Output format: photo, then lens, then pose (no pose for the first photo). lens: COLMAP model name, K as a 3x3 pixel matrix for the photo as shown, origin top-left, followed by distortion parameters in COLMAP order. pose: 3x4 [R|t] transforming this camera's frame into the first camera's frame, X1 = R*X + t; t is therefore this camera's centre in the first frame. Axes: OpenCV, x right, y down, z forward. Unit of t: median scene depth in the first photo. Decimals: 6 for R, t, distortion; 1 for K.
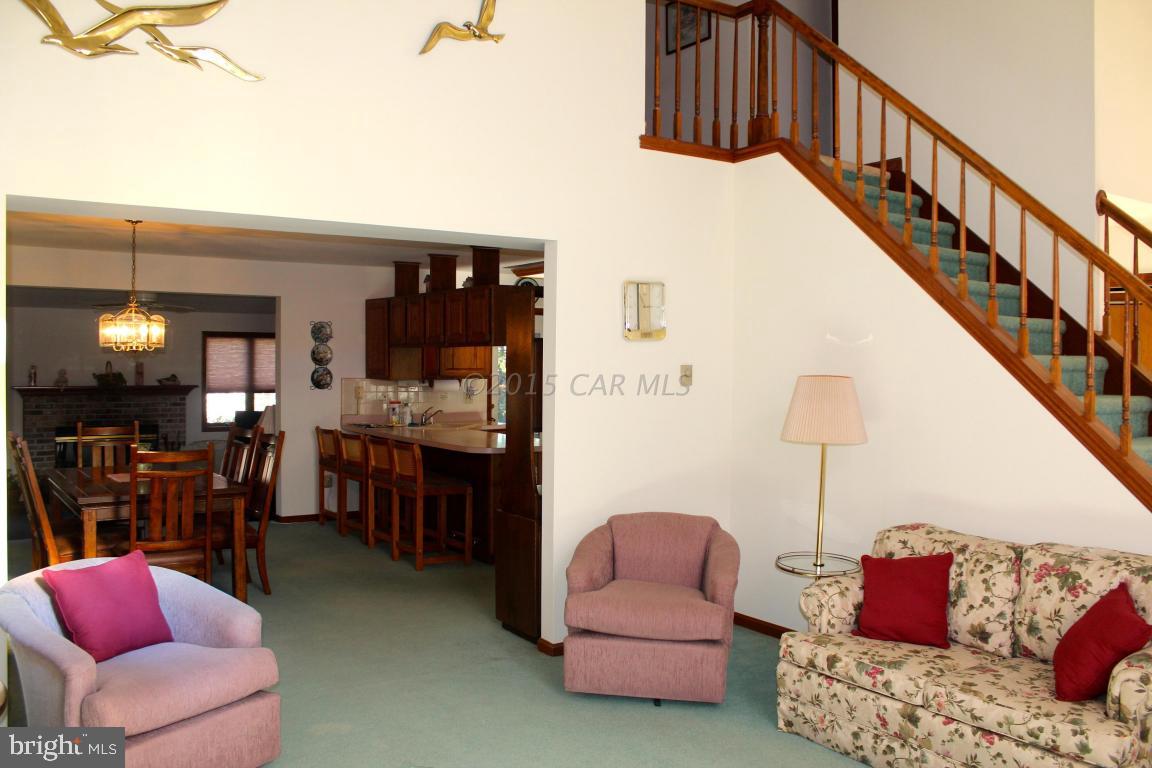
lens RADIAL K [[956.1, 0, 589.0], [0, 956.1, 380.0], [0, 0, 1]] dist [-0.171907, 0.167374]
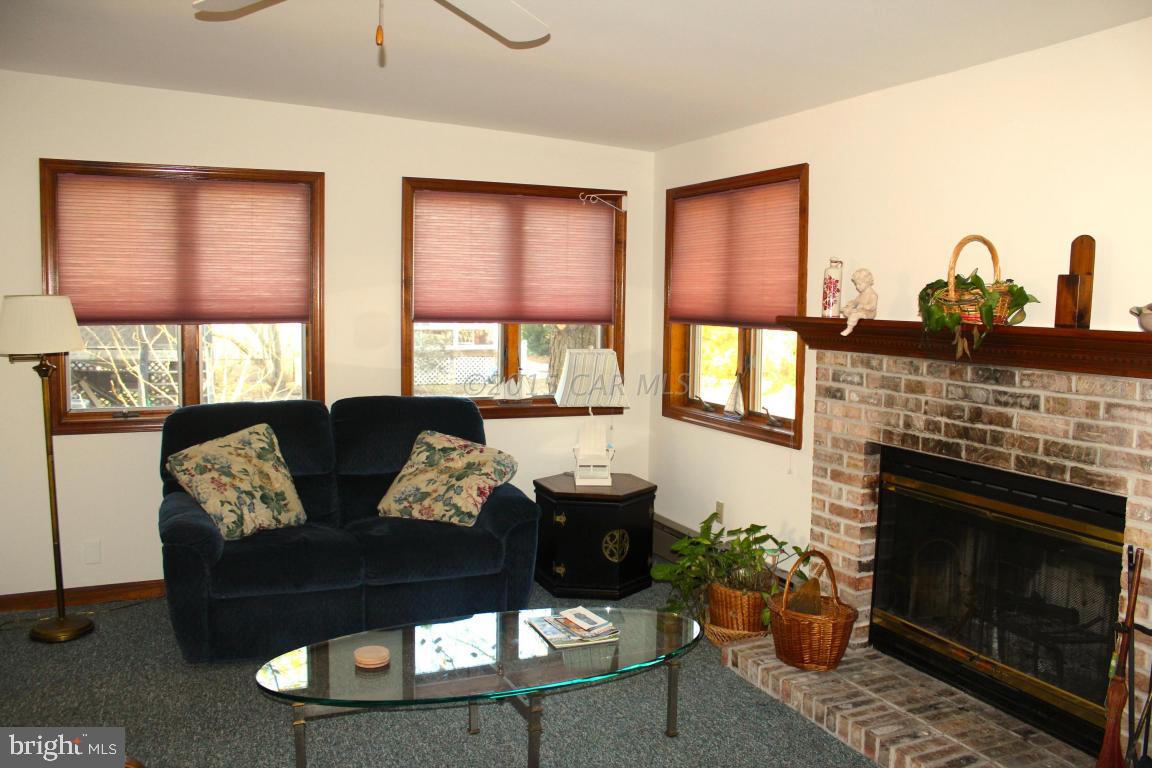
lens RADIAL K [[956.1, 0, 589.0], [0, 956.1, 380.0], [0, 0, 1]] dist [-0.171907, 0.167374]
pose [[-0.172888, 0.071457, -0.982346, -0.226923], [-0.039115, 0.996080, 0.079340, 0.005195], [0.984165, 0.052141, -0.169415, 0.959277]]
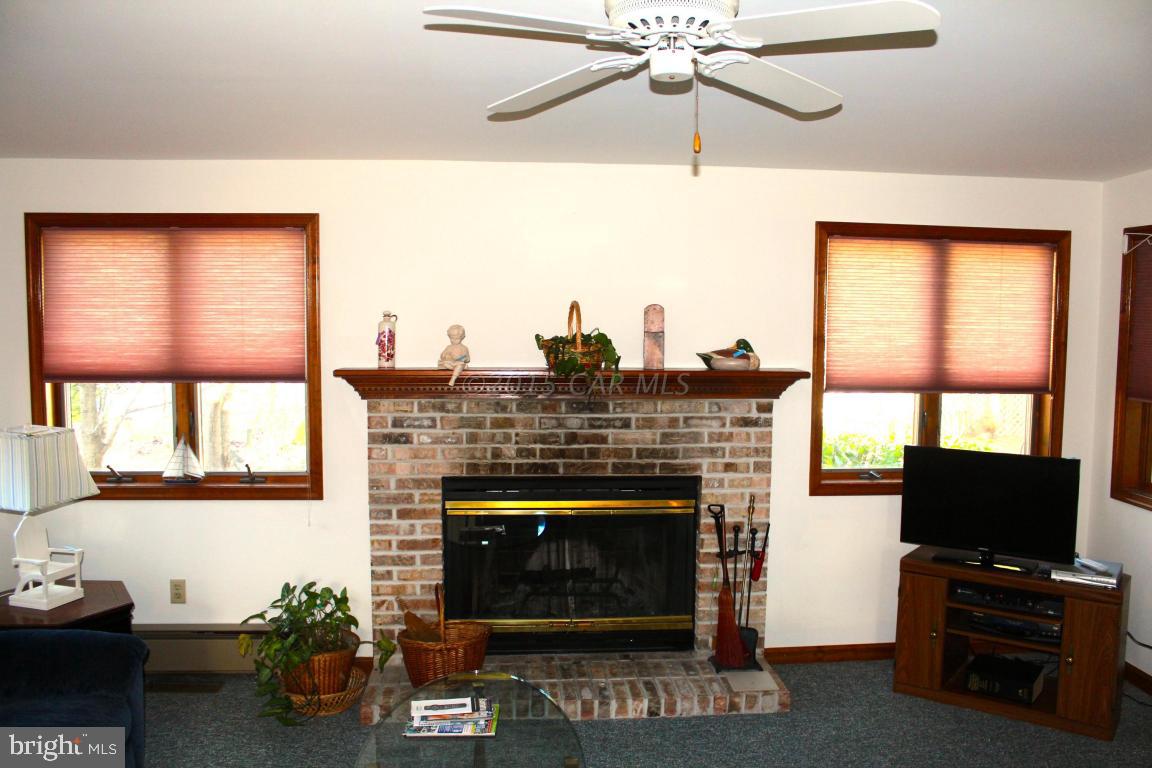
lens RADIAL K [[956.1, 0, 589.0], [0, 956.1, 380.0], [0, 0, 1]] dist [-0.171907, 0.167374]
pose [[0.876385, 0.035265, -0.480318, -0.343096], [-0.011017, 0.998523, 0.053210, -0.010061], [0.481485, -0.041340, 0.875479, 0.691071]]
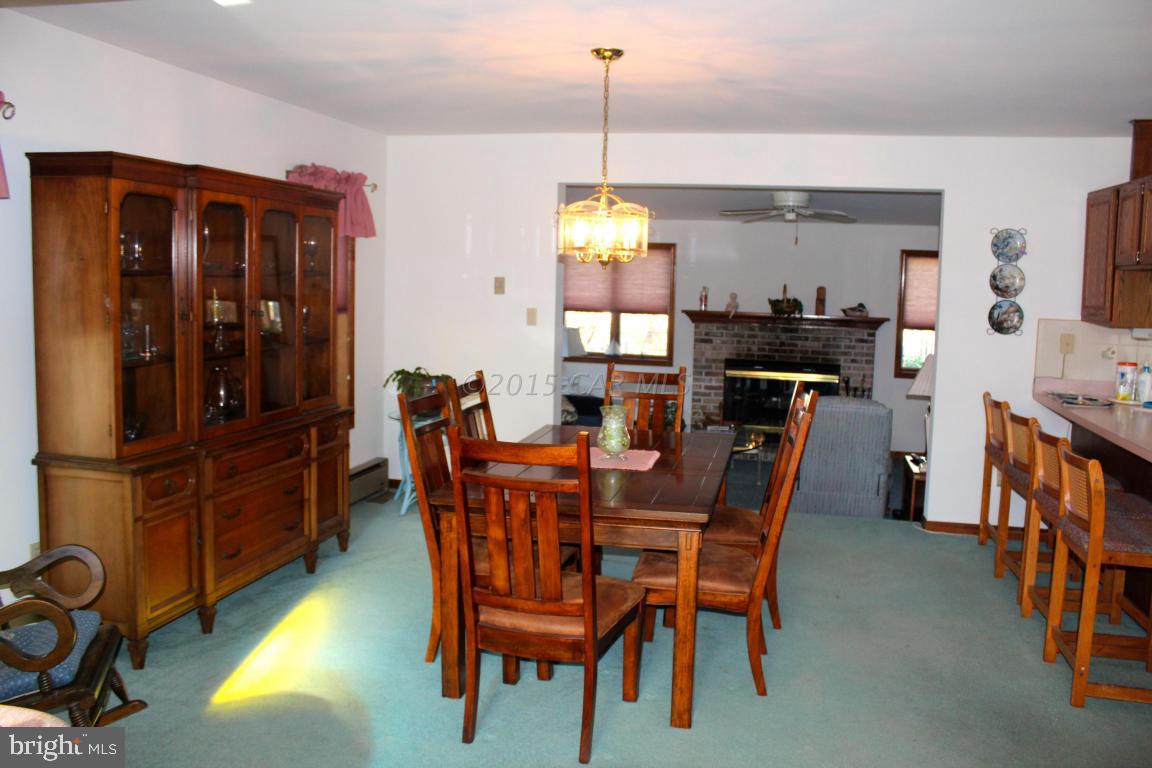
lens RADIAL K [[956.1, 0, 589.0], [0, 956.1, 380.0], [0, 0, 1]] dist [-0.171907, 0.167374]
pose [[0.676165, 0.090519, -0.731168, -0.007509], [-0.036193, 0.995307, 0.089749, -0.004922], [0.735861, -0.034222, 0.676268, 0.296594]]
